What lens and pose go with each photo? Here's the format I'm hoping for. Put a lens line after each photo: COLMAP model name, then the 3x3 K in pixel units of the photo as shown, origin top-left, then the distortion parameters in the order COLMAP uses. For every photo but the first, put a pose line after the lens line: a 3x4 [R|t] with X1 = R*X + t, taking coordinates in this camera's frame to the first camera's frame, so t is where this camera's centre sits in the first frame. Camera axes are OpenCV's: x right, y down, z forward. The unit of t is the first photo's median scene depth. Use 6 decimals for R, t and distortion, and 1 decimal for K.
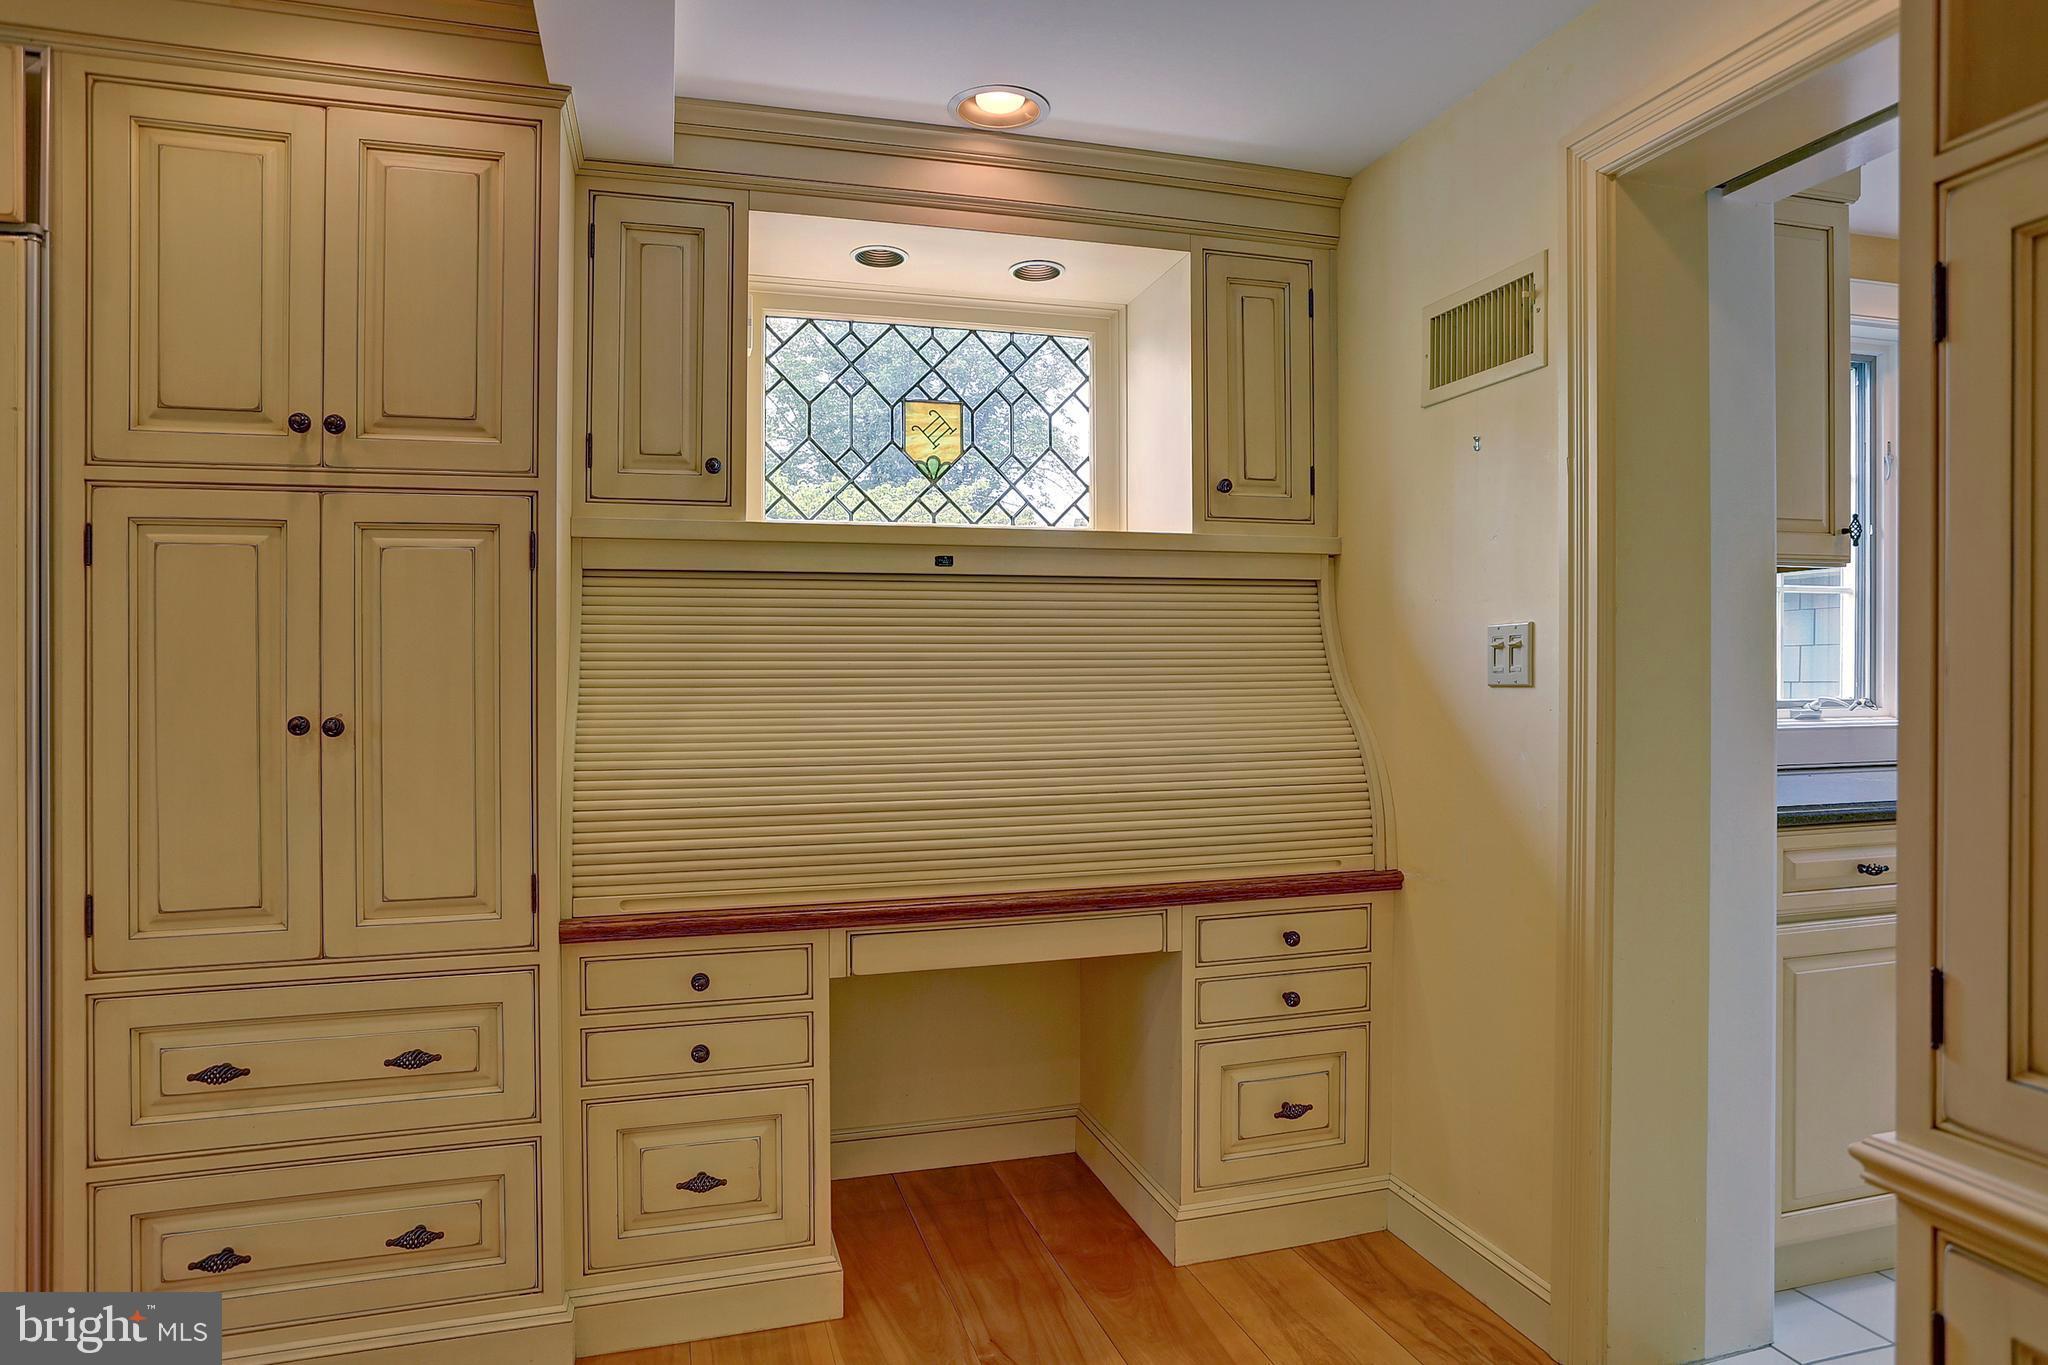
lens RADIAL K [[1183.9, 0, 1029.9], [0, 1183.9, 672.7], [0, 0, 1]] dist [-0.056810, 0.002224]
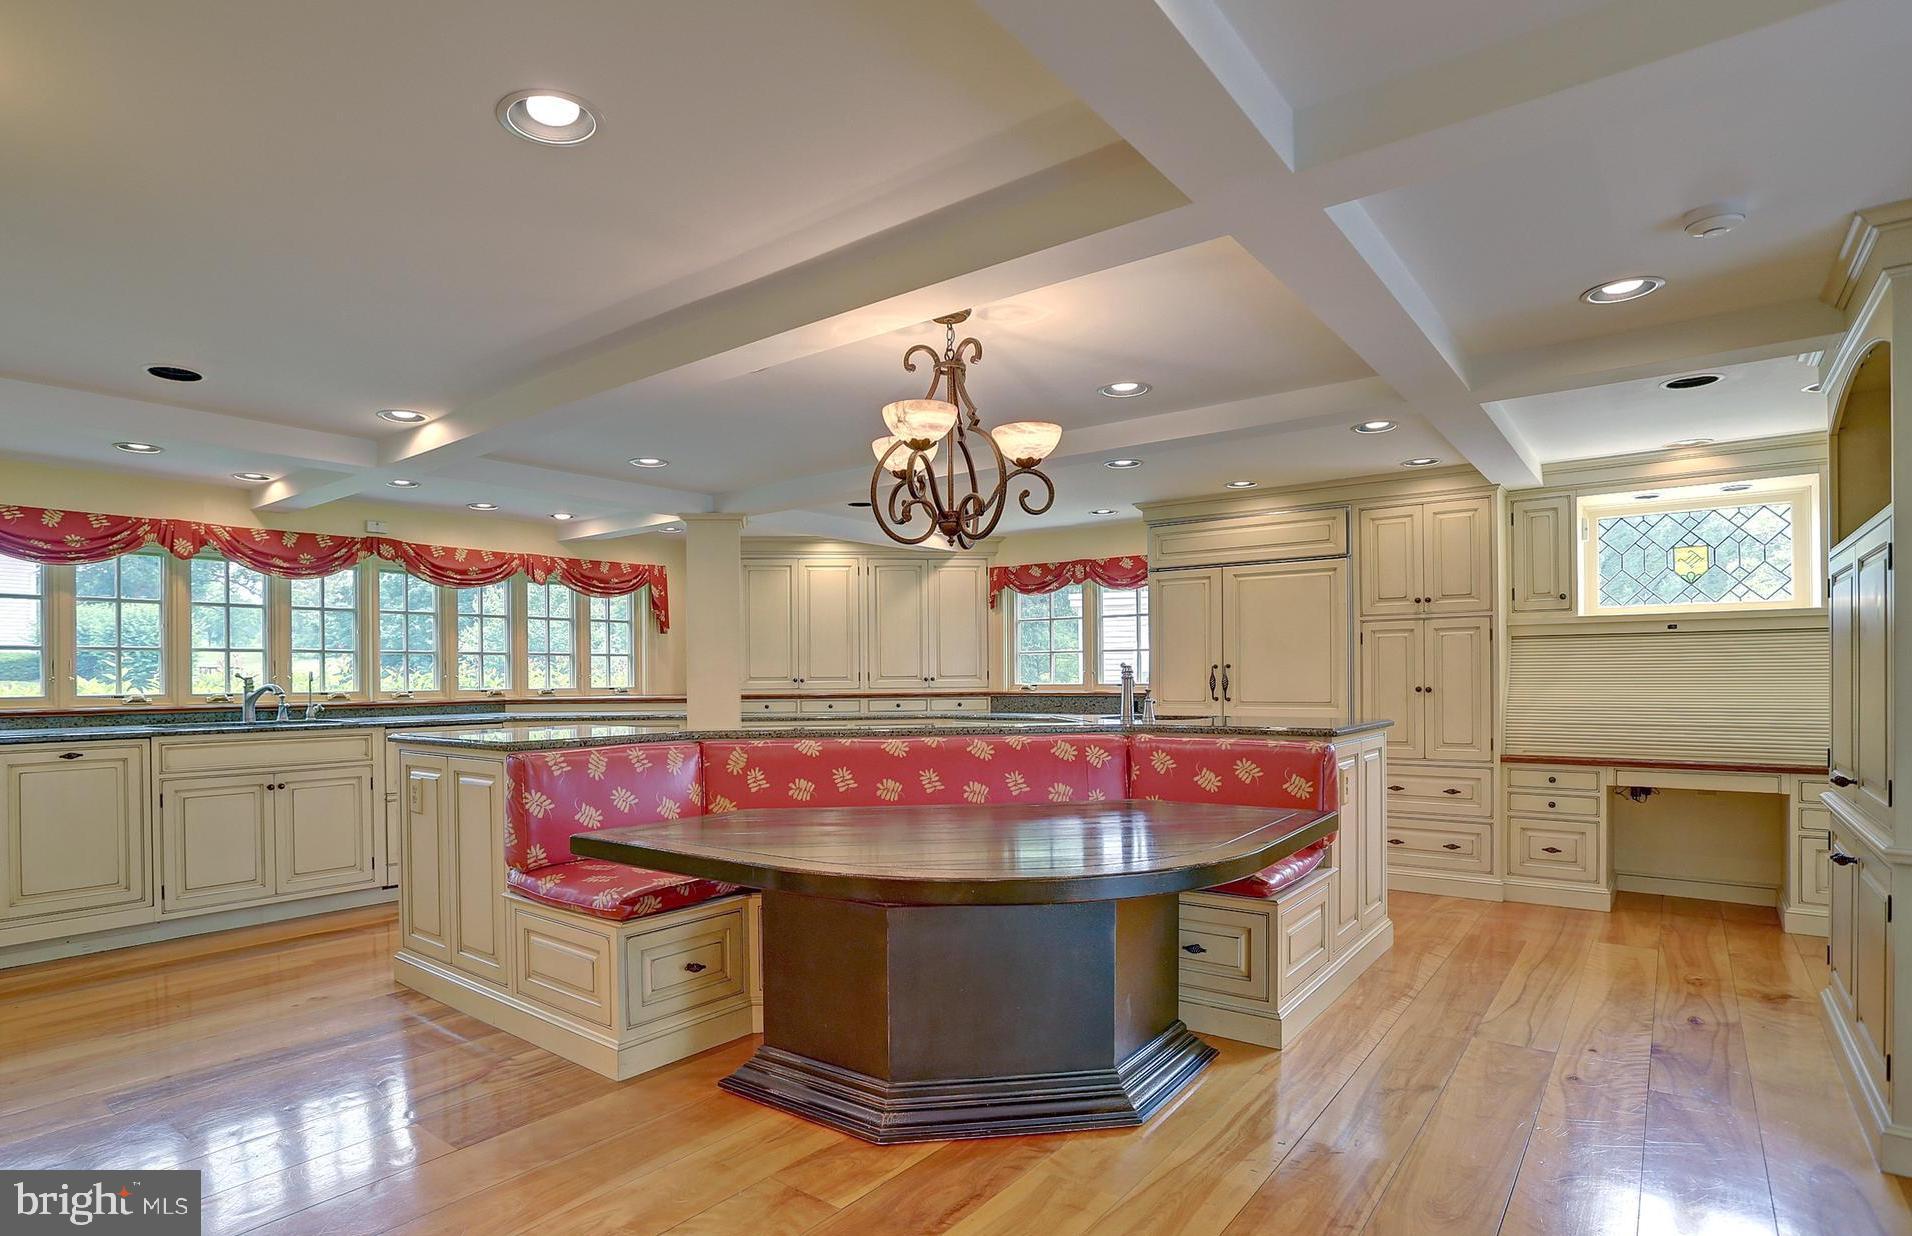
lens RADIAL K [[953.5, 0, 977.2], [0, 953.5, 675.3], [0, 0, 1]] dist [-0.003824, 0.000769]
pose [[0.611283, -0.003903, -0.791403, 0.687592], [0.000667, 0.999990, -0.004417, 0.014332], [0.791412, 0.002172, 0.611279, -1.506223]]
